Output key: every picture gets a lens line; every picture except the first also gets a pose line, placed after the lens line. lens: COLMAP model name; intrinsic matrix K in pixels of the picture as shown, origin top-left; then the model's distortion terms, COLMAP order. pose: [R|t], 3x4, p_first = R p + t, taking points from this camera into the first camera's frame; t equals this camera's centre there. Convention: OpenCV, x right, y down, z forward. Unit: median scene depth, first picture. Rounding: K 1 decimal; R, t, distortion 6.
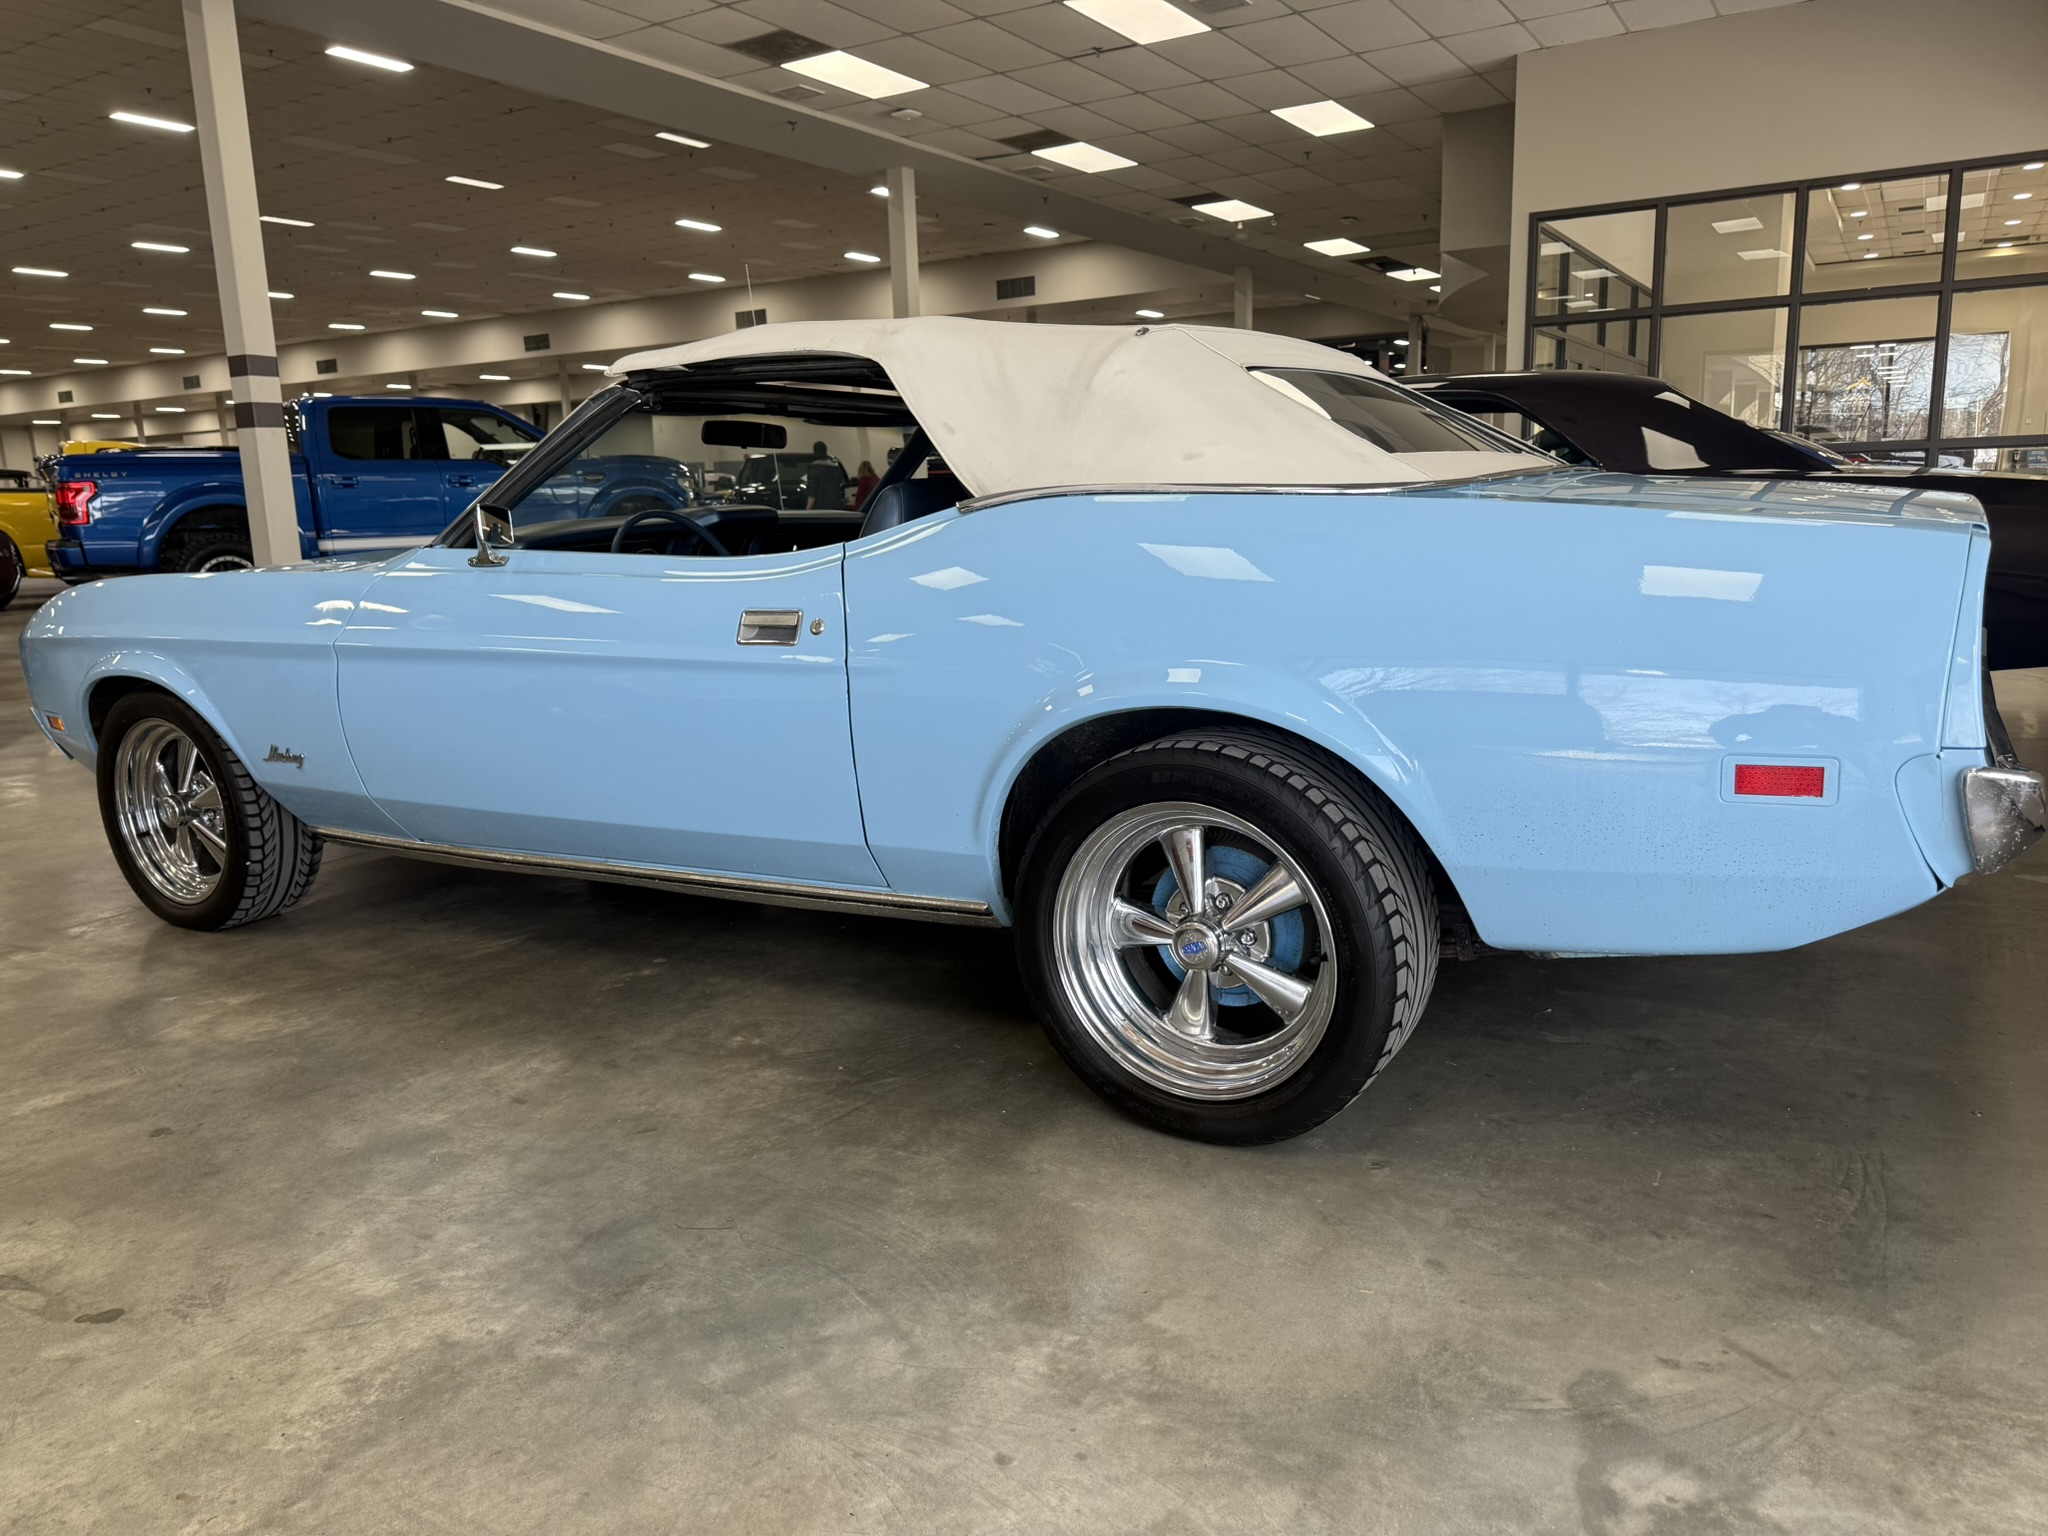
lens RADIAL K [[1404.3, 0, 1029.8], [0, 1404.3, 779.1], [0, 0, 1]] dist [0.001767, -0.008493]
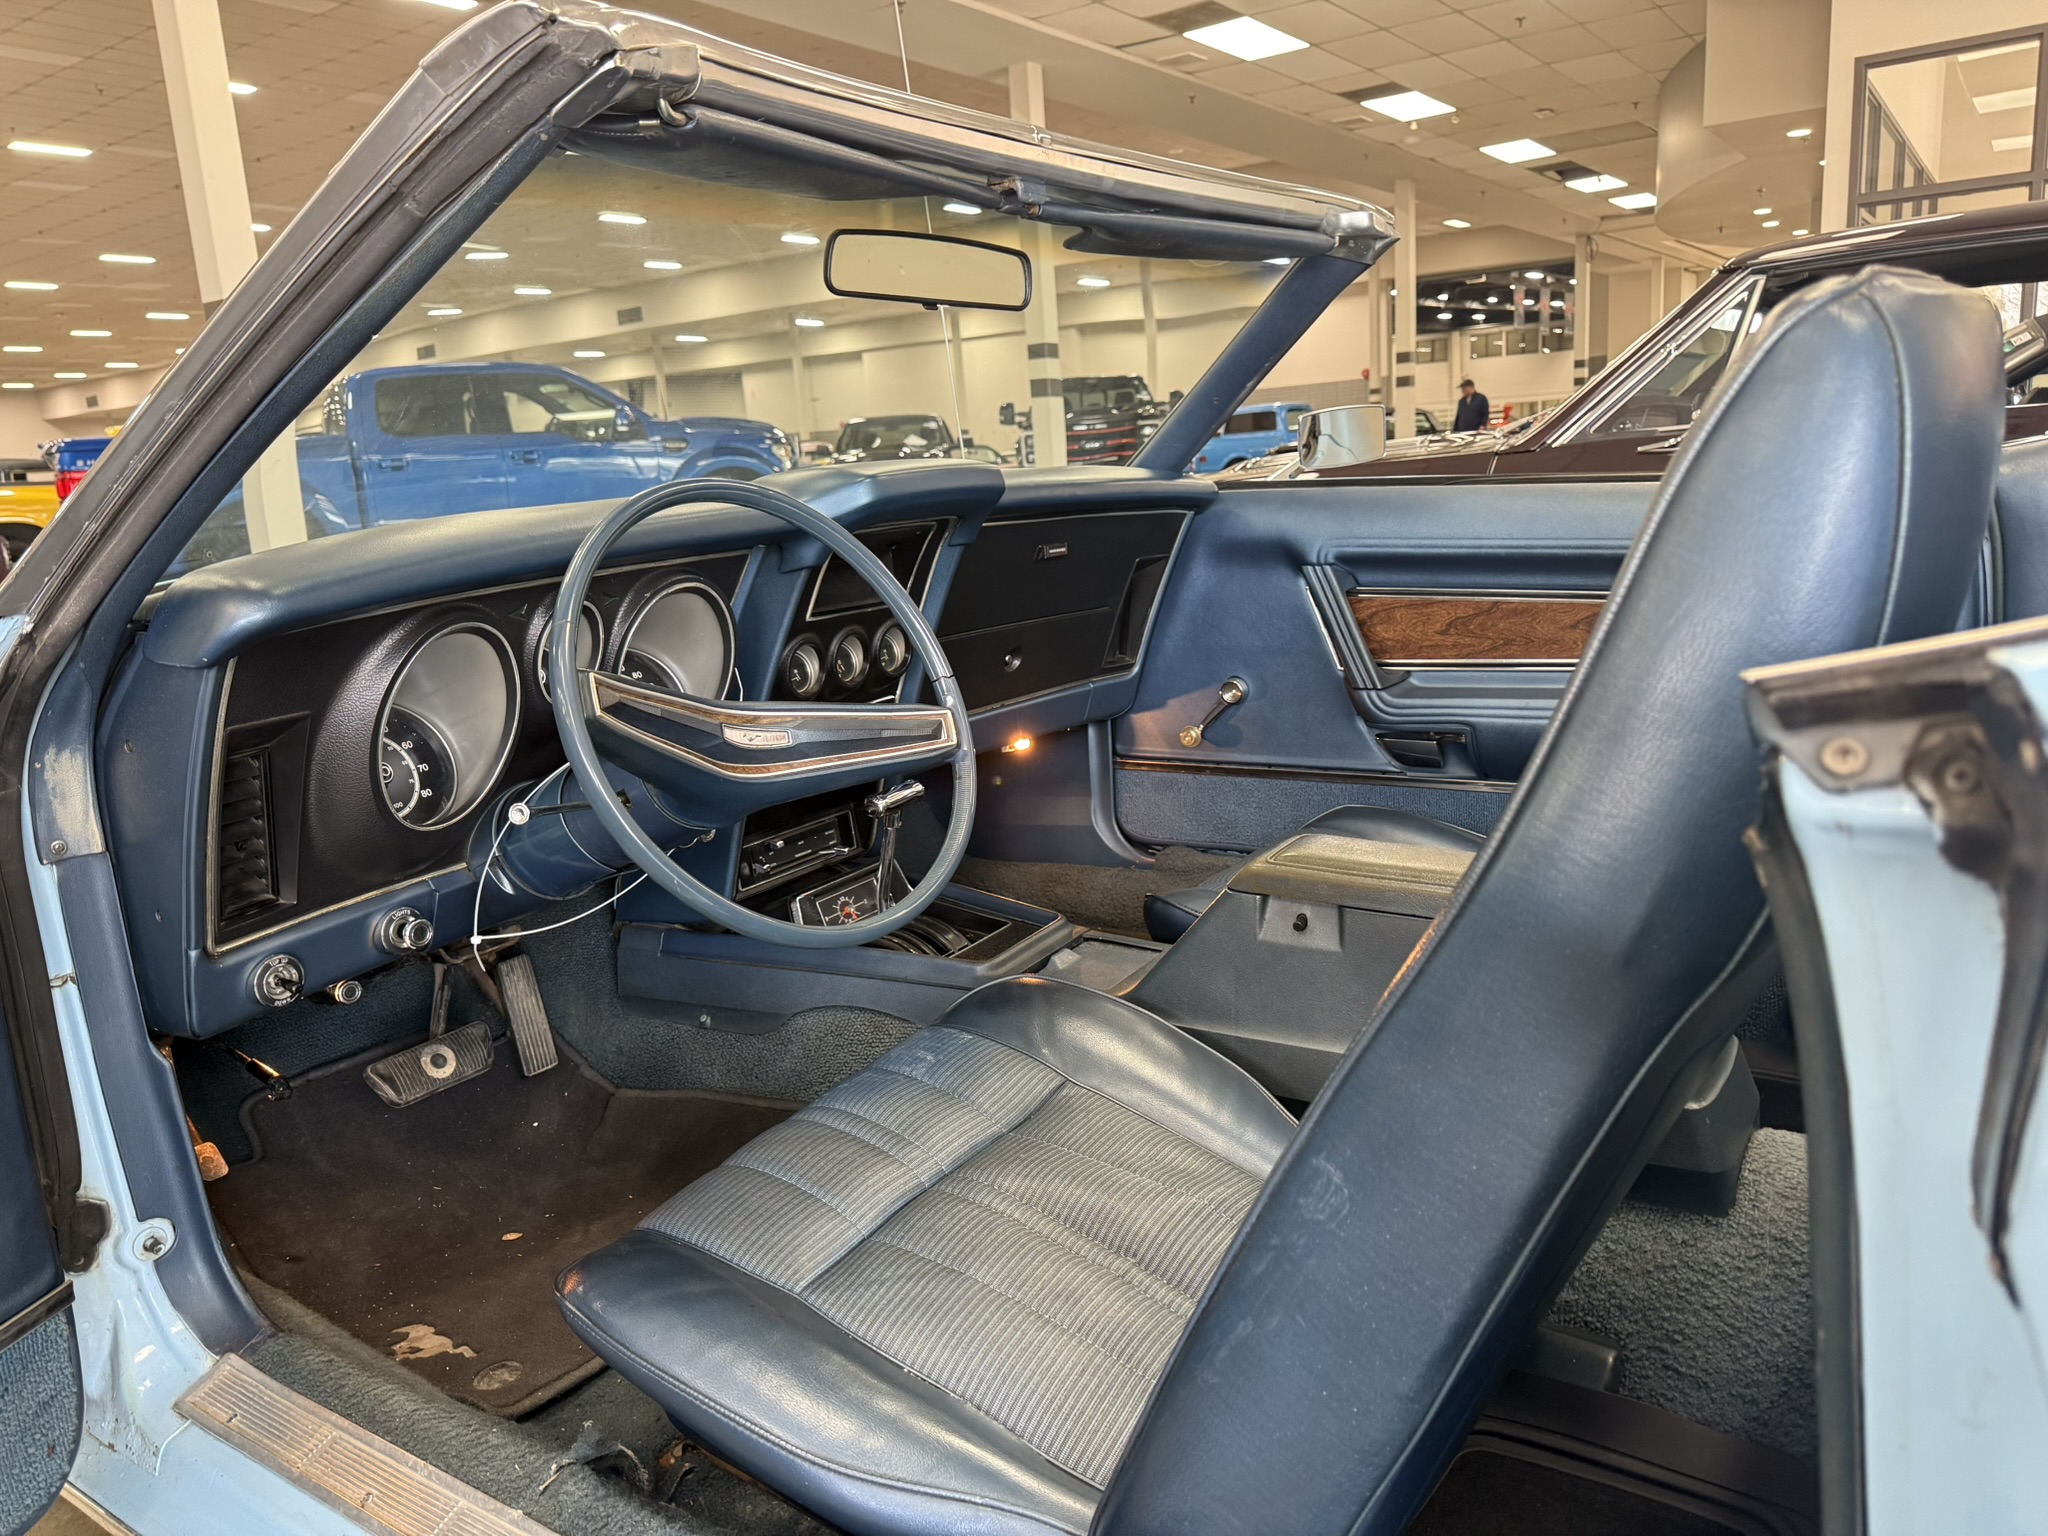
lens RADIAL K [[1404.3, 0, 1015.1], [0, 1404.3, 770.3], [0, 0, 1]] dist [0.001767, -0.008493]
pose [[0.996629, -0.017174, -0.080228, -0.035947], [0.018746, 0.999646, 0.018885, -0.027598], [0.079875, -0.020325, 0.996598, 0.145653]]
